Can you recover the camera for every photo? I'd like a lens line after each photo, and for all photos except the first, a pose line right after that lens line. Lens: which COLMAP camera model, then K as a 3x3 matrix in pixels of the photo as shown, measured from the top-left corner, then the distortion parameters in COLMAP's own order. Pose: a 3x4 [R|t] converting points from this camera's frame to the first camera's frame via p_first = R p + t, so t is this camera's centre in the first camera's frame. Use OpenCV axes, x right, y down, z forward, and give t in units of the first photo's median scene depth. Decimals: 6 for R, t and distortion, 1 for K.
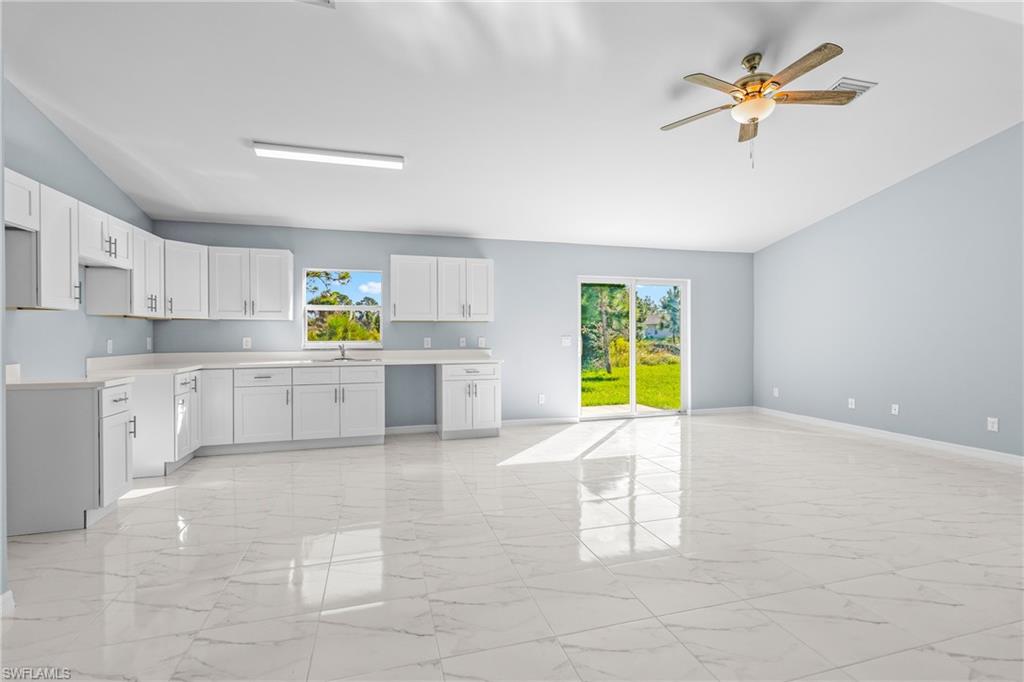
lens RADIAL K [[469.0, 0, 519.4], [0, 469.0, 335.5], [0, 0, 1]] dist [0.001895, 0.000731]
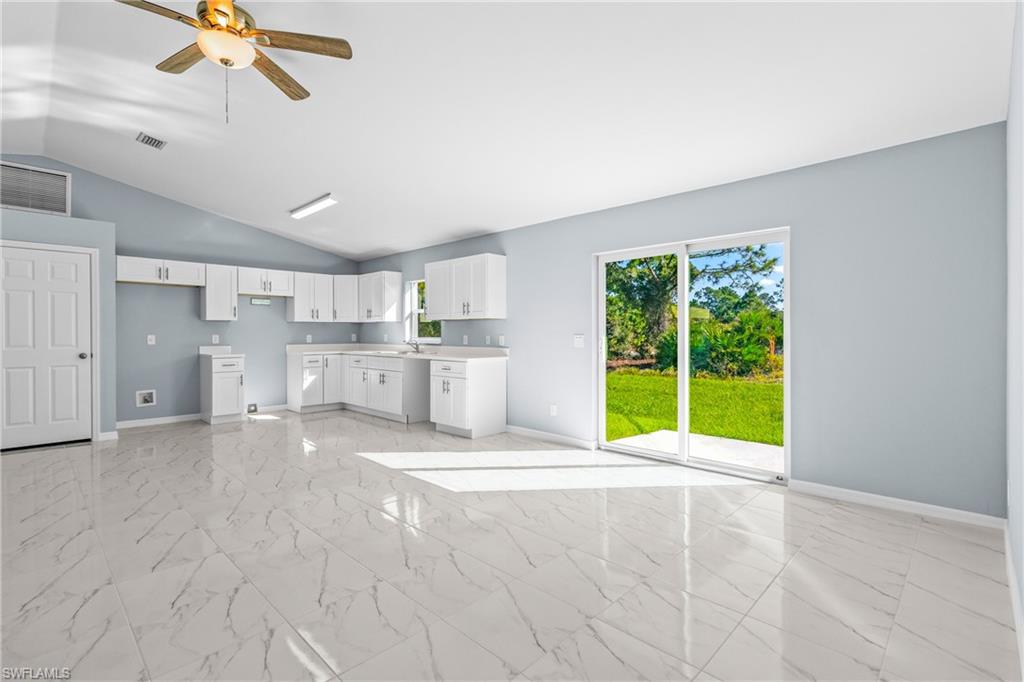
lens RADIAL K [[469.0, 0, 516.3], [0, 469.0, 334.0], [0, 0, 1]] dist [0.001895, 0.000731]
pose [[0.491012, 0.004774, -0.871140, 0.866493], [-0.000768, 0.999987, 0.005048, -0.004036], [0.871152, -0.001809, 0.491010, 0.633318]]
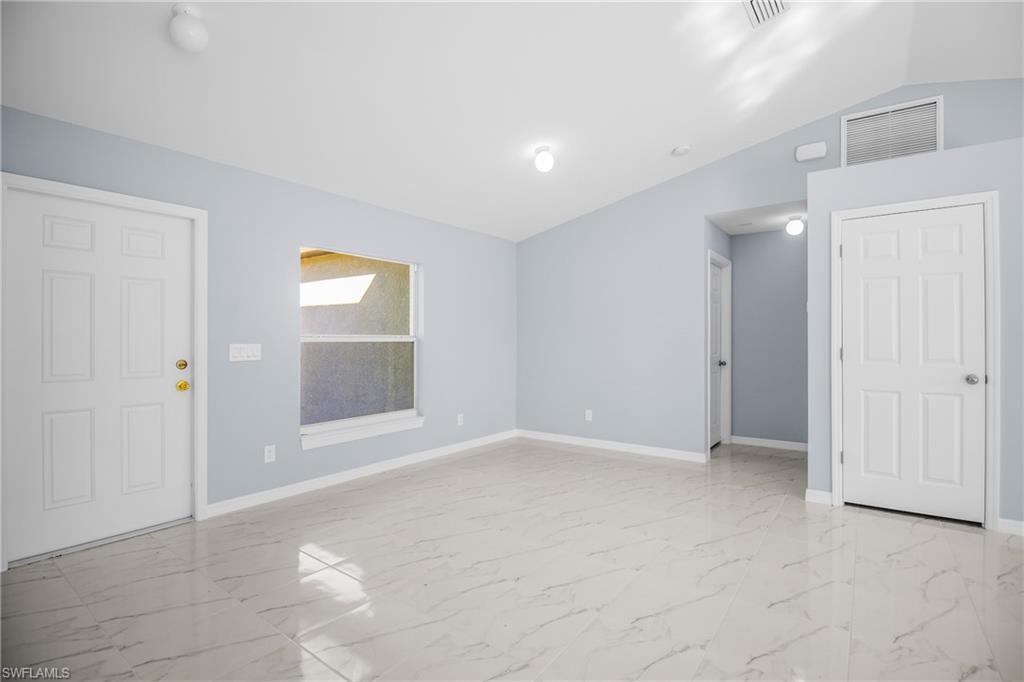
lens RADIAL K [[469.0, 0, 546.4], [0, 469.0, 344.1], [0, 0, 1]] dist [0.001895, 0.000731]
pose [[-0.759457, 0.006825, -0.650522, 0.348476], [0.001797, 0.999963, 0.008394, -0.001393], [0.650555, 0.005206, -0.759441, 0.429963]]
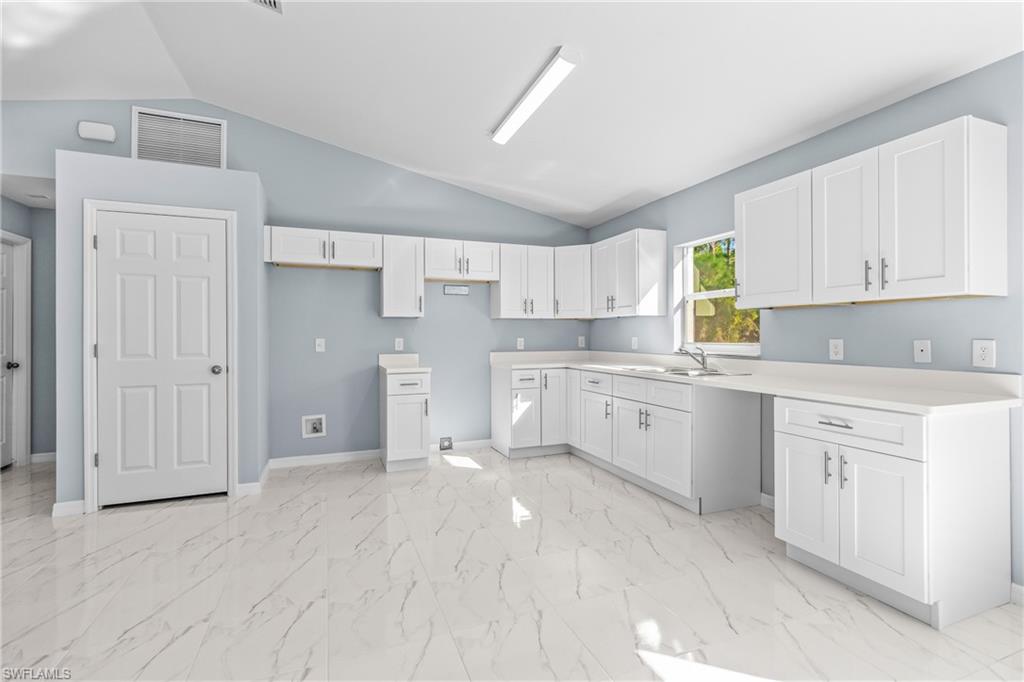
lens RADIAL K [[469.0, 0, 516.5], [0, 469.0, 336.1], [0, 0, 1]] dist [0.001895, 0.000731]
pose [[0.088318, 0.004887, -0.996080, 0.281437], [0.003267, 0.999981, 0.005196, -0.002450], [0.996087, -0.003713, 0.088301, 0.690743]]
